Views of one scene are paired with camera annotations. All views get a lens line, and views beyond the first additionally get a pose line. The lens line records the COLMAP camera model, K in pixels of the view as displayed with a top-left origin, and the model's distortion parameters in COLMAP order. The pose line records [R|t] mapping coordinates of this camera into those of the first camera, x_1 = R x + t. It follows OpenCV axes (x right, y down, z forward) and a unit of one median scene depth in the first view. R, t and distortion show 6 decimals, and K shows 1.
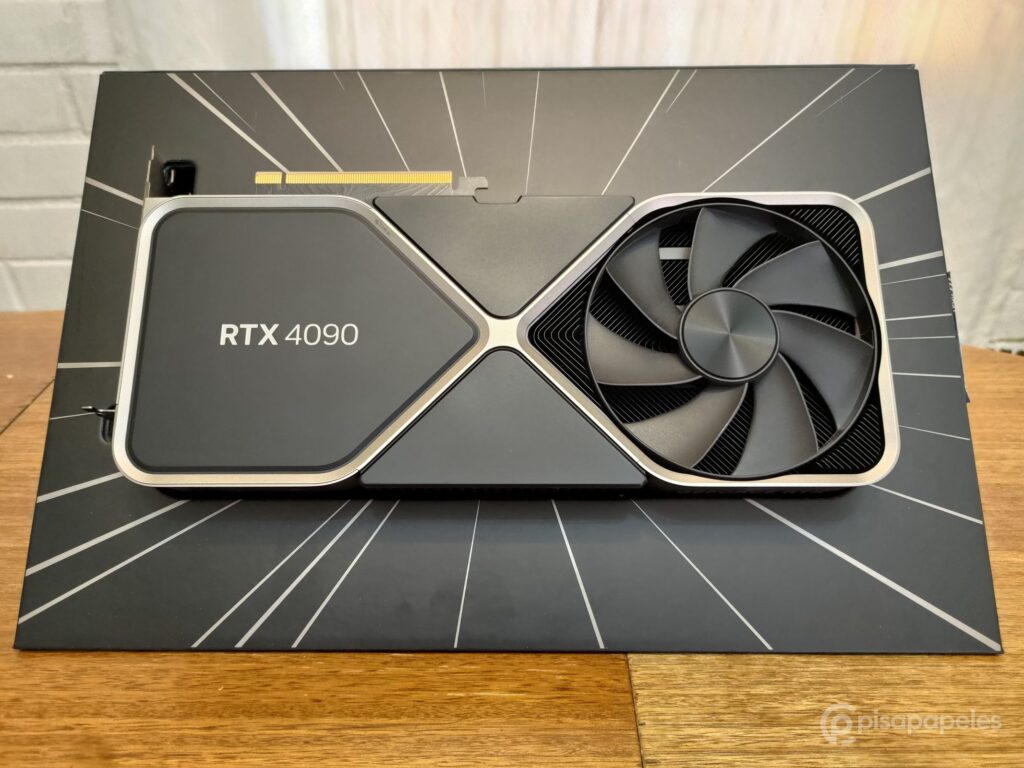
lens RADIAL K [[831.0, 0, 512.0], [0, 831.0, 384.0], [0, 0, 1]] dist [0.006347, 0.001718]
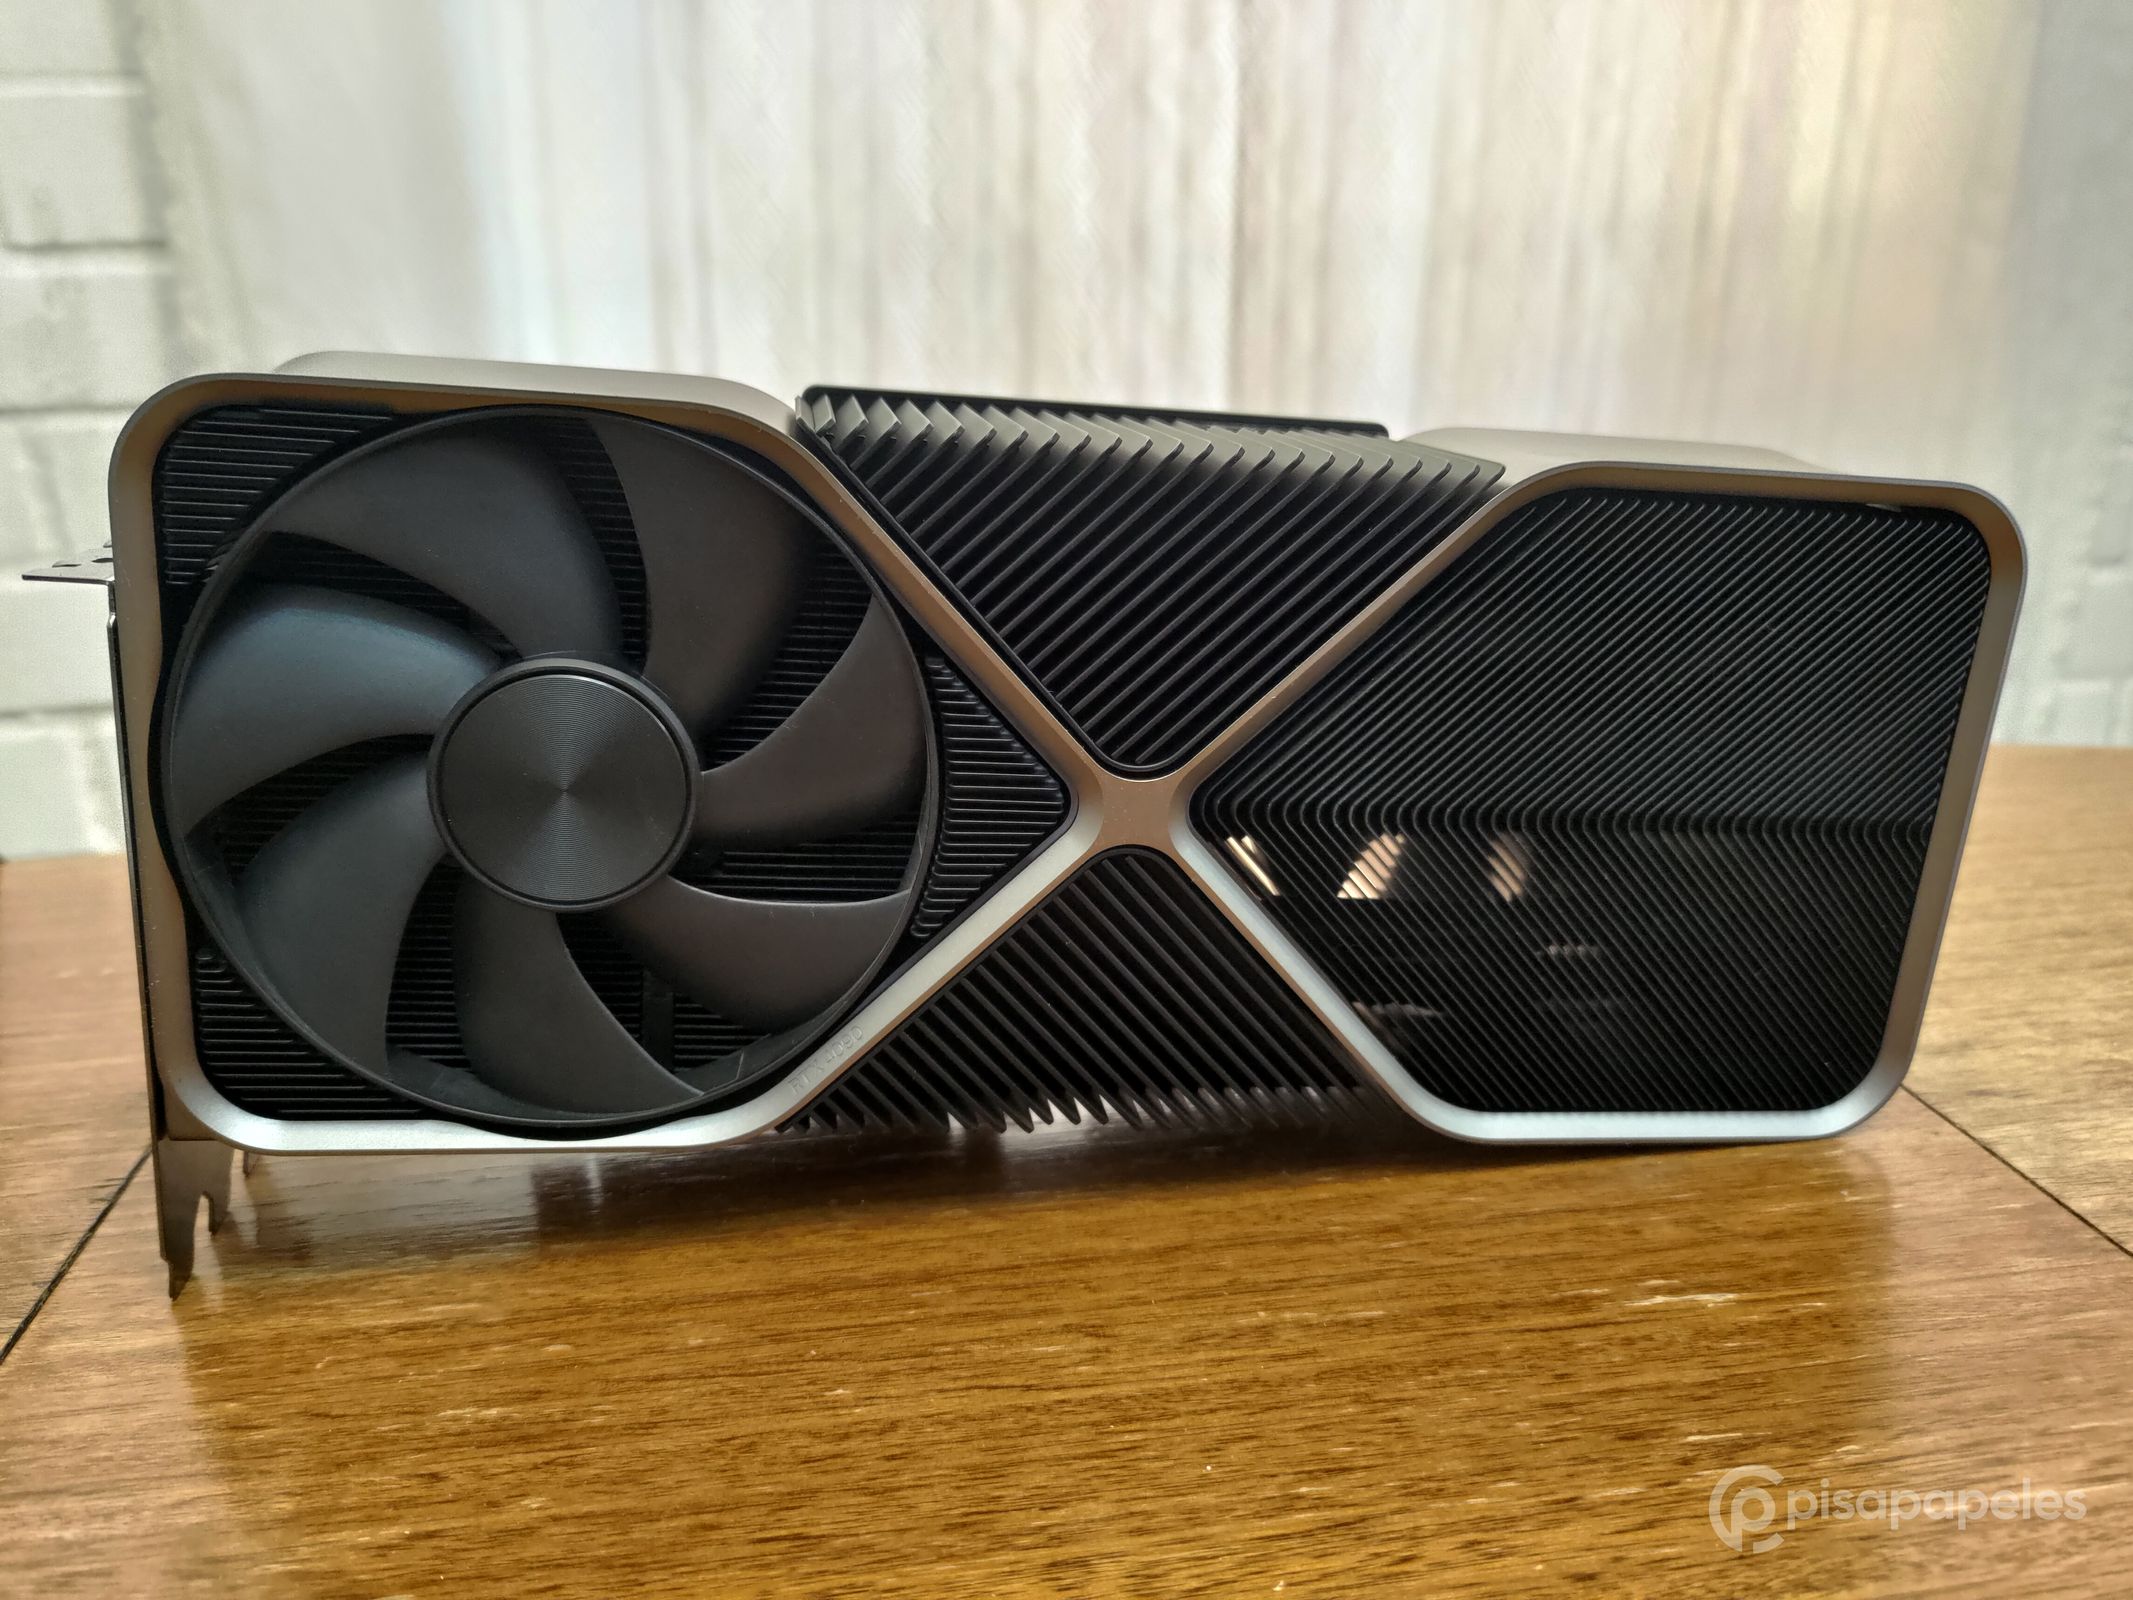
lens RADIAL K [[1731.1, 0, 1066.5], [0, 1731.1, 800.0], [0, 0, 1]] dist [0.006347, 0.001718]
pose [[0.985409, -0.062522, 0.158303, -0.508587], [0.095443, 0.973075, -0.209798, 0.193326], [-0.140924, 0.221846, 0.964844, 0.271106]]
